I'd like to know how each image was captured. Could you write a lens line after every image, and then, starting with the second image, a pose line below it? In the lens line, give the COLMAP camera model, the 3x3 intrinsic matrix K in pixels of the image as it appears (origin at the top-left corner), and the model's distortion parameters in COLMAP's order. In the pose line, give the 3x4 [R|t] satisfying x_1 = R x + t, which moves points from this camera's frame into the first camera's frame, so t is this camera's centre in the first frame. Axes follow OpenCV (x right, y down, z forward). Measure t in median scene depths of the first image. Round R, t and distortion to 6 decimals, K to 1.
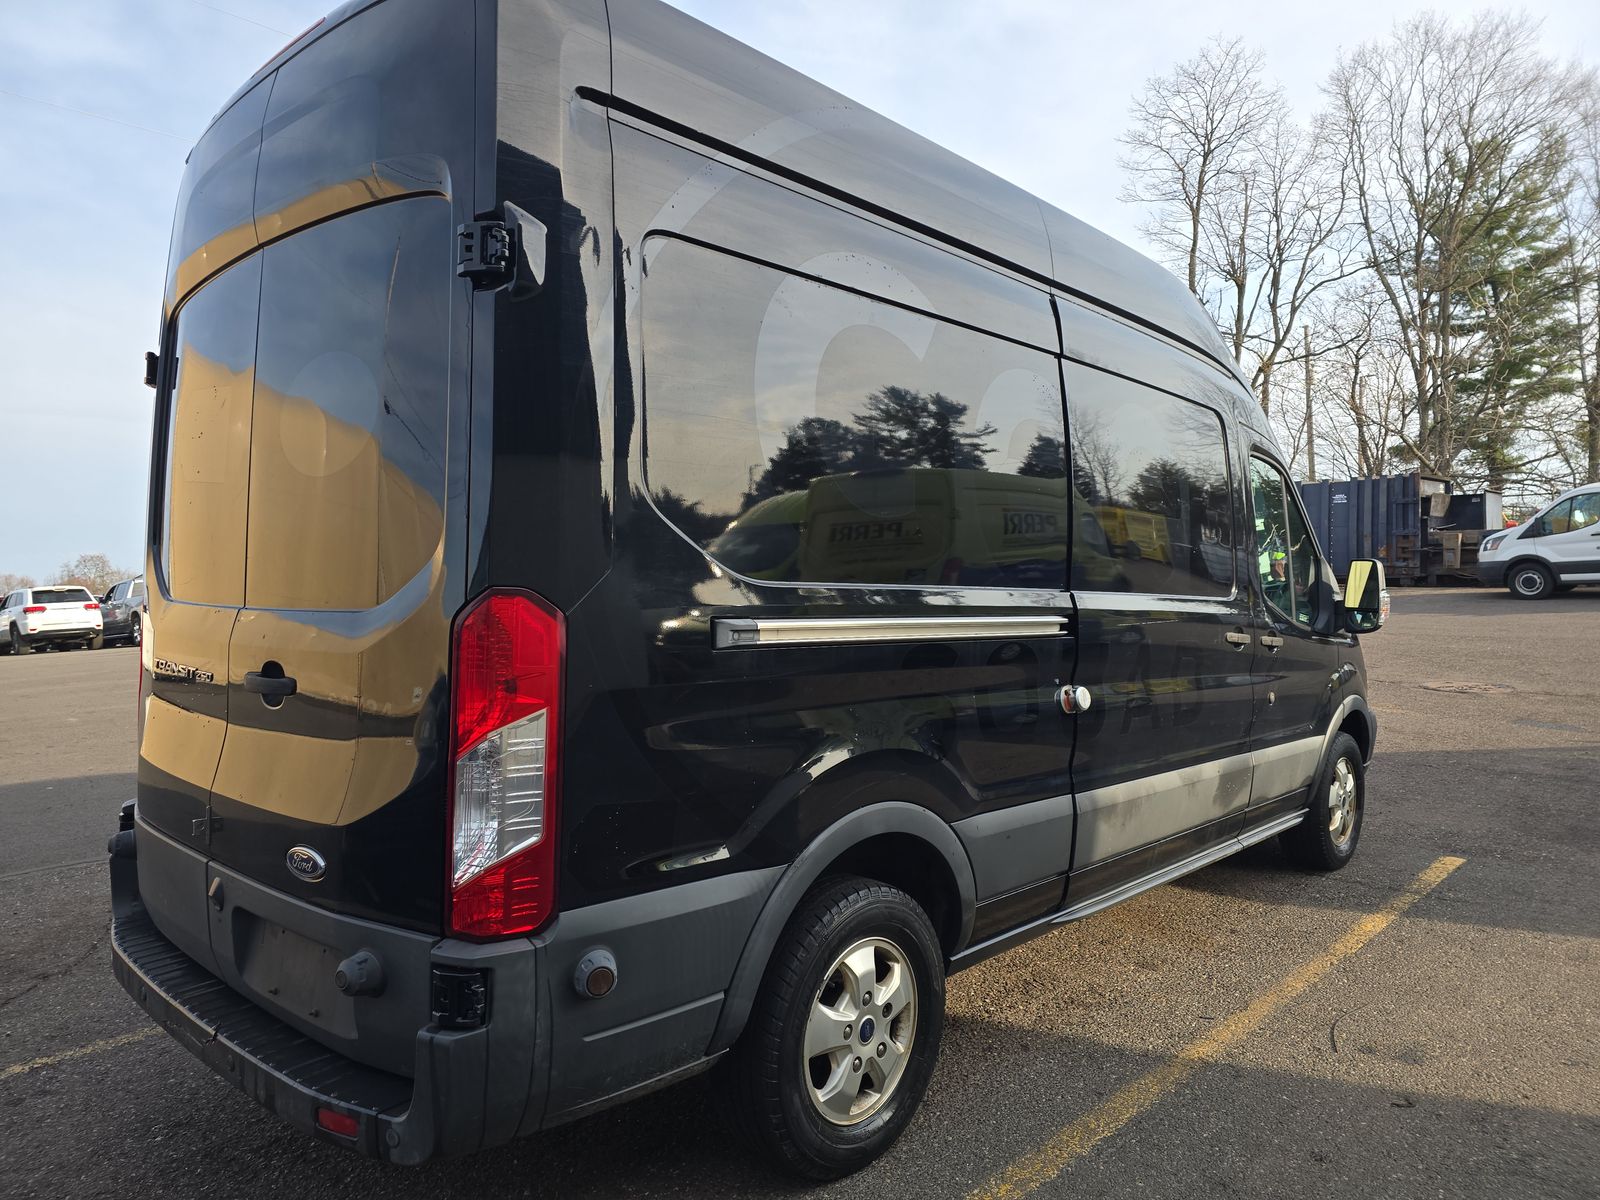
lens RADIAL K [[1101.5, 0, 801.3], [0, 1101.5, 599.9], [0, 0, 1]] dist [0.009561, -0.002032]
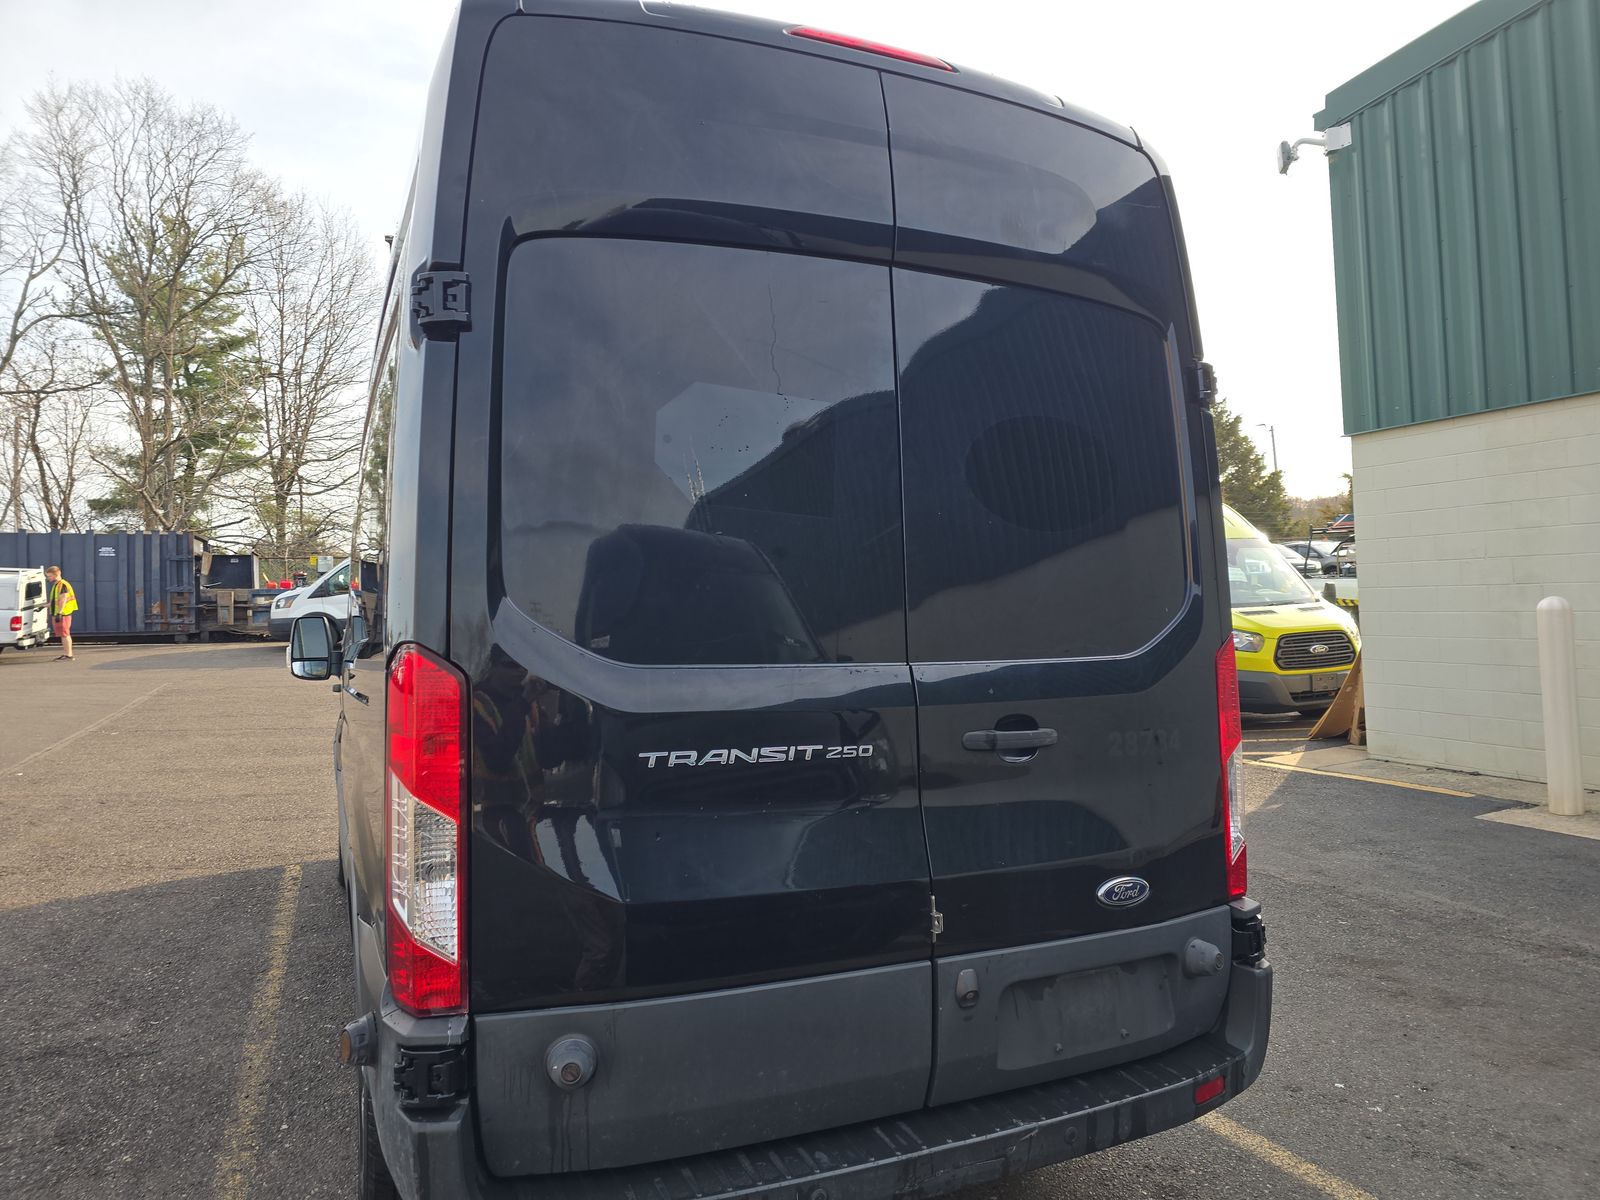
lens RADIAL K [[1101.5, 0, 801.6], [0, 1101.5, 595.8], [0, 0, 1]] dist [0.009561, -0.002032]
pose [[0.397547, 0.022051, 0.917317, -0.150674], [0.029181, 0.998902, -0.036659, -0.001560], [-0.917118, 0.041342, 0.396467, 0.078866]]
